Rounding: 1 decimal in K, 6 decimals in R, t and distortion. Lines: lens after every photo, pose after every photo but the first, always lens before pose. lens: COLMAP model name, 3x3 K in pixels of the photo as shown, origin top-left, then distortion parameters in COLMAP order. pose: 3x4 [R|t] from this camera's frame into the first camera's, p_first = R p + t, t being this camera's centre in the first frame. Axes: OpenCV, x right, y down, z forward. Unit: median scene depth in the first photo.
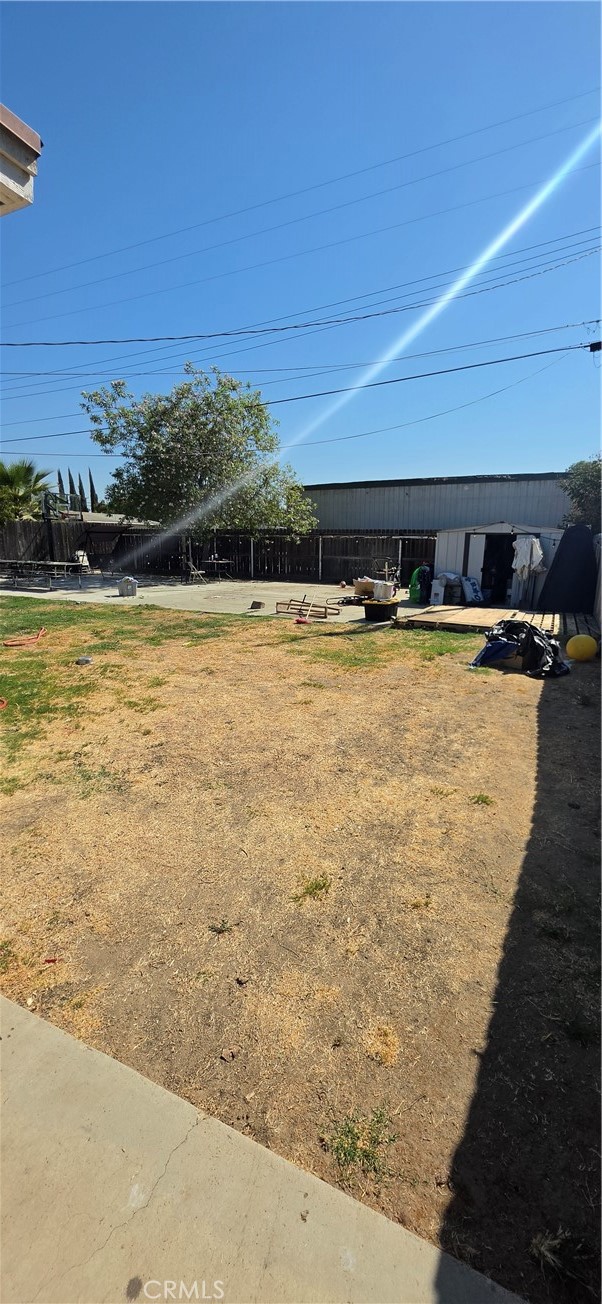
lens RADIAL K [[525.5, 0, 309.4], [0, 525.5, 658.2], [0, 0, 1]] dist [-0.000108, 0.000442]
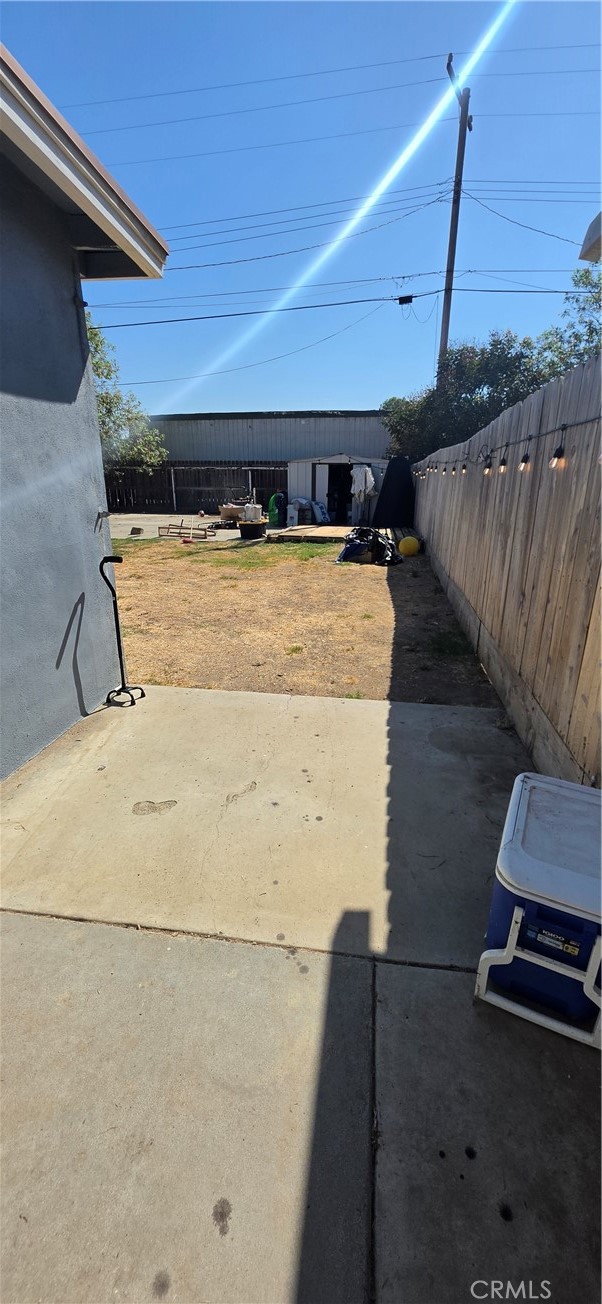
lens RADIAL K [[525.5, 0, 309.4], [0, 525.5, 658.2], [0, 0, 1]] dist [-0.000108, 0.000442]
pose [[0.951233, -0.106219, 0.289607, -0.101798], [0.072521, 0.989537, 0.124733, 0.049539], [-0.299826, -0.097648, 0.948983, -0.165151]]
